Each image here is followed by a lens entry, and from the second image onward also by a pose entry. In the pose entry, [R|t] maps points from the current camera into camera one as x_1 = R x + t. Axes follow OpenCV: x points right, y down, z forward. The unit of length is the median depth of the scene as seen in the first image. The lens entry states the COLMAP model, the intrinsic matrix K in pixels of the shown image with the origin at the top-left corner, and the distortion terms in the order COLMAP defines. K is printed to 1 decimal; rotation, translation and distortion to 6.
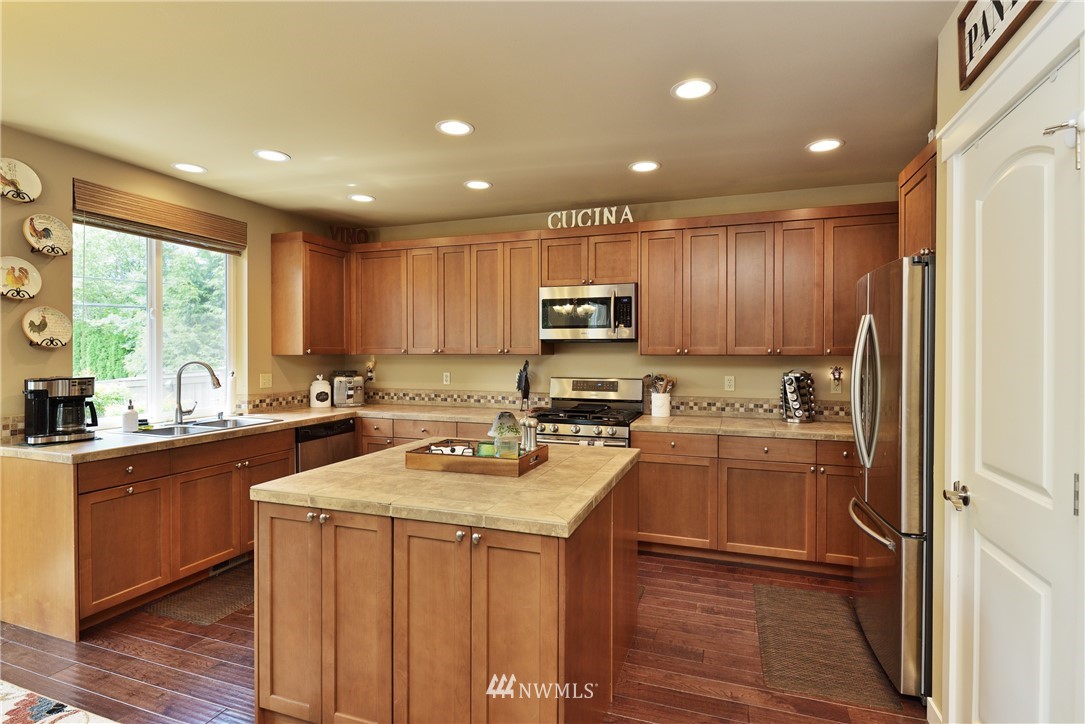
lens RADIAL K [[544.8, 0, 533.9], [0, 544.8, 359.0], [0, 0, 1]] dist [-0.001533, -0.005089]
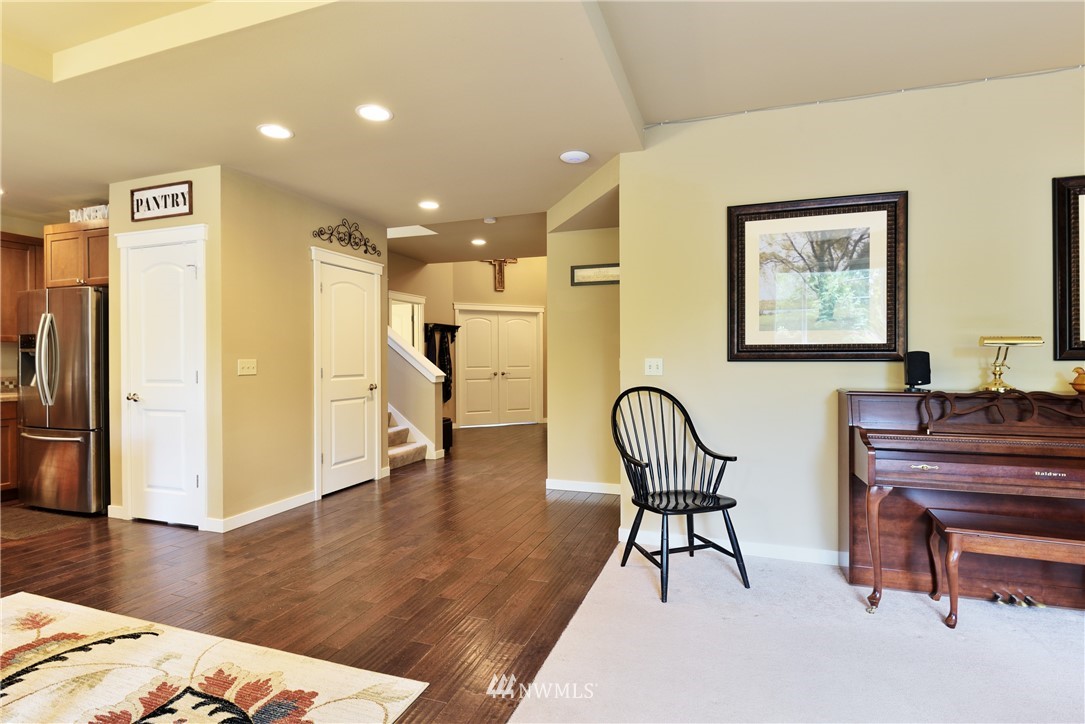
lens RADIAL K [[544.8, 0, 542.4], [0, 544.8, 360.8], [0, 0, 1]] dist [-0.001533, -0.005089]
pose [[-0.015920, -0.007225, 0.999847, -0.646236], [0.014106, 0.999873, 0.007450, 0.043735], [-0.999774, 0.014222, -0.015816, -0.292718]]
